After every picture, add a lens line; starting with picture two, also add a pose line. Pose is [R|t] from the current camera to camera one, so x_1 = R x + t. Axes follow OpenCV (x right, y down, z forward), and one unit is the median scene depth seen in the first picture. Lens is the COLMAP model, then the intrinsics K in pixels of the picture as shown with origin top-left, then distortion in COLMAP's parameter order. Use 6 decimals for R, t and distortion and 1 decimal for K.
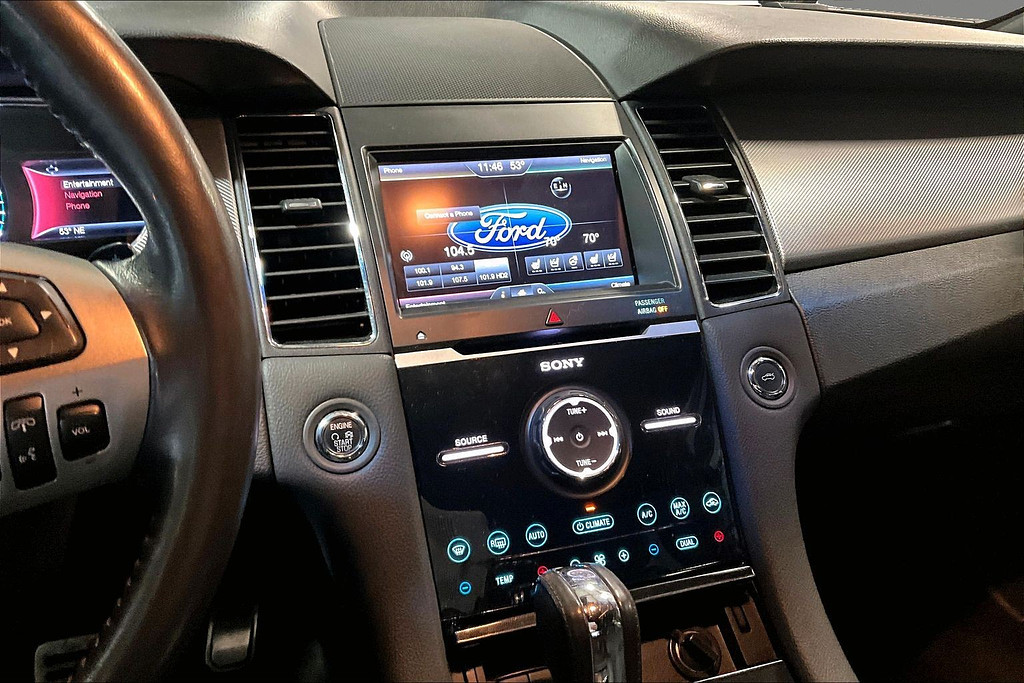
lens RADIAL K [[865.7, 0, 513.6], [0, 865.7, 332.3], [0, 0, 1]] dist [0.046197, -0.089469]
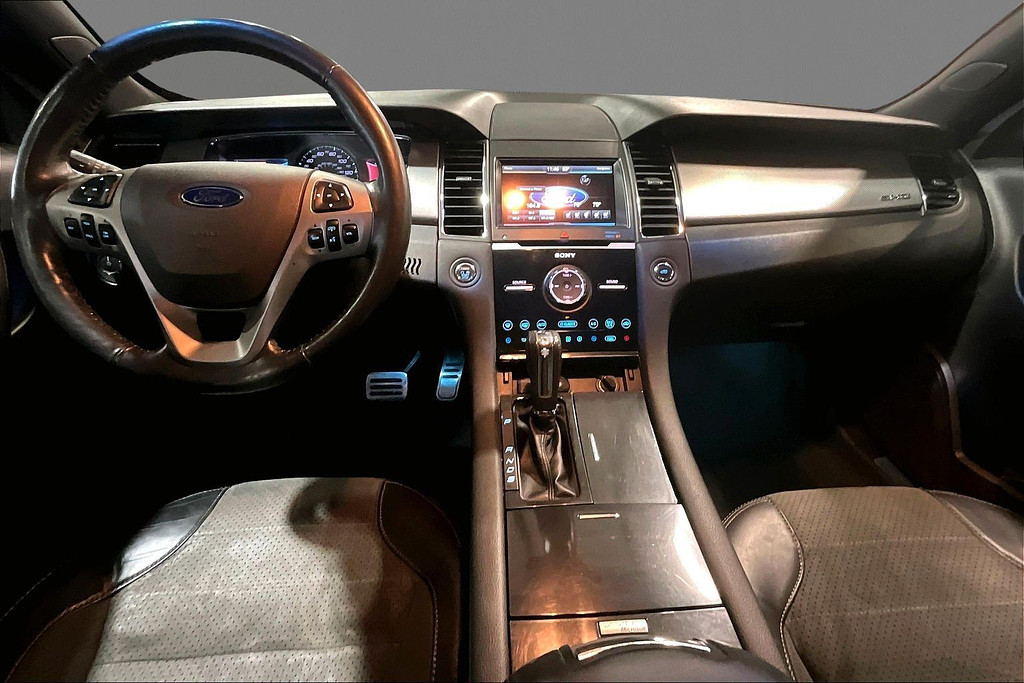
lens RADIAL K [[481.6, 0, 530.7], [0, 481.6, 326.6], [0, 0, 1]] dist [-0.008266, 0.002078]
pose [[0.963854, 0.113921, -0.240845, 0.277392], [-0.095874, 0.991723, 0.085406, 0.115759], [0.248581, -0.059228, 0.966799, -0.241427]]
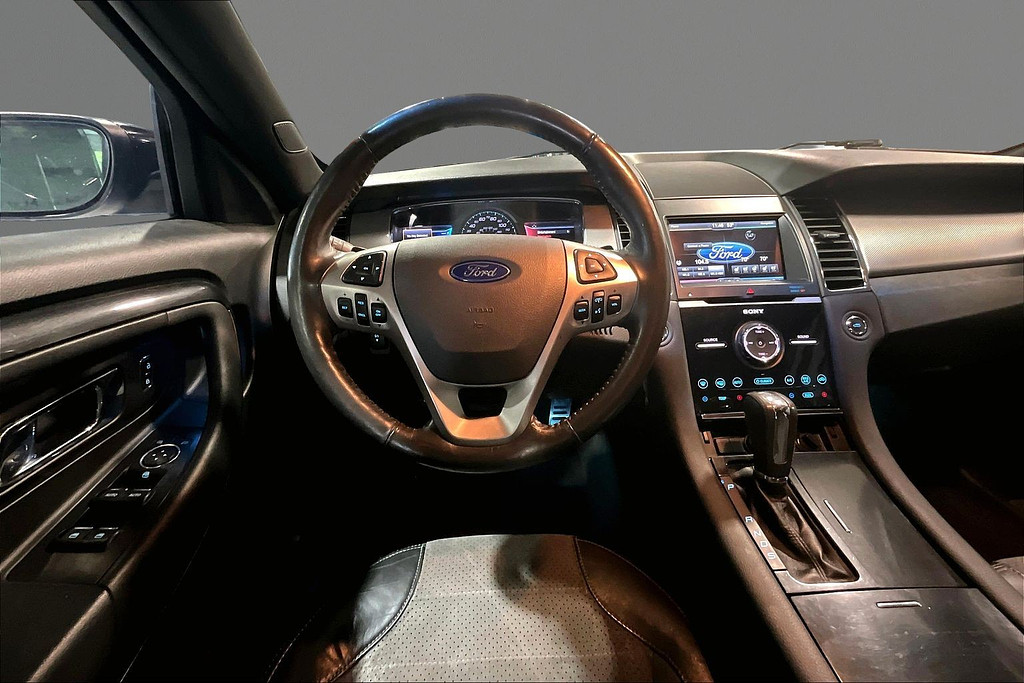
lens RADIAL K [[419.0, 0, 508.1], [0, 419.0, 341.7], [0, 0, 1]] dist [-0.012387, 0.001997]
pose [[0.947924, 0.084496, -0.307082, -0.197702], [-0.069848, 0.995847, 0.058404, 0.090974], [0.310742, -0.033914, 0.949889, -0.227724]]
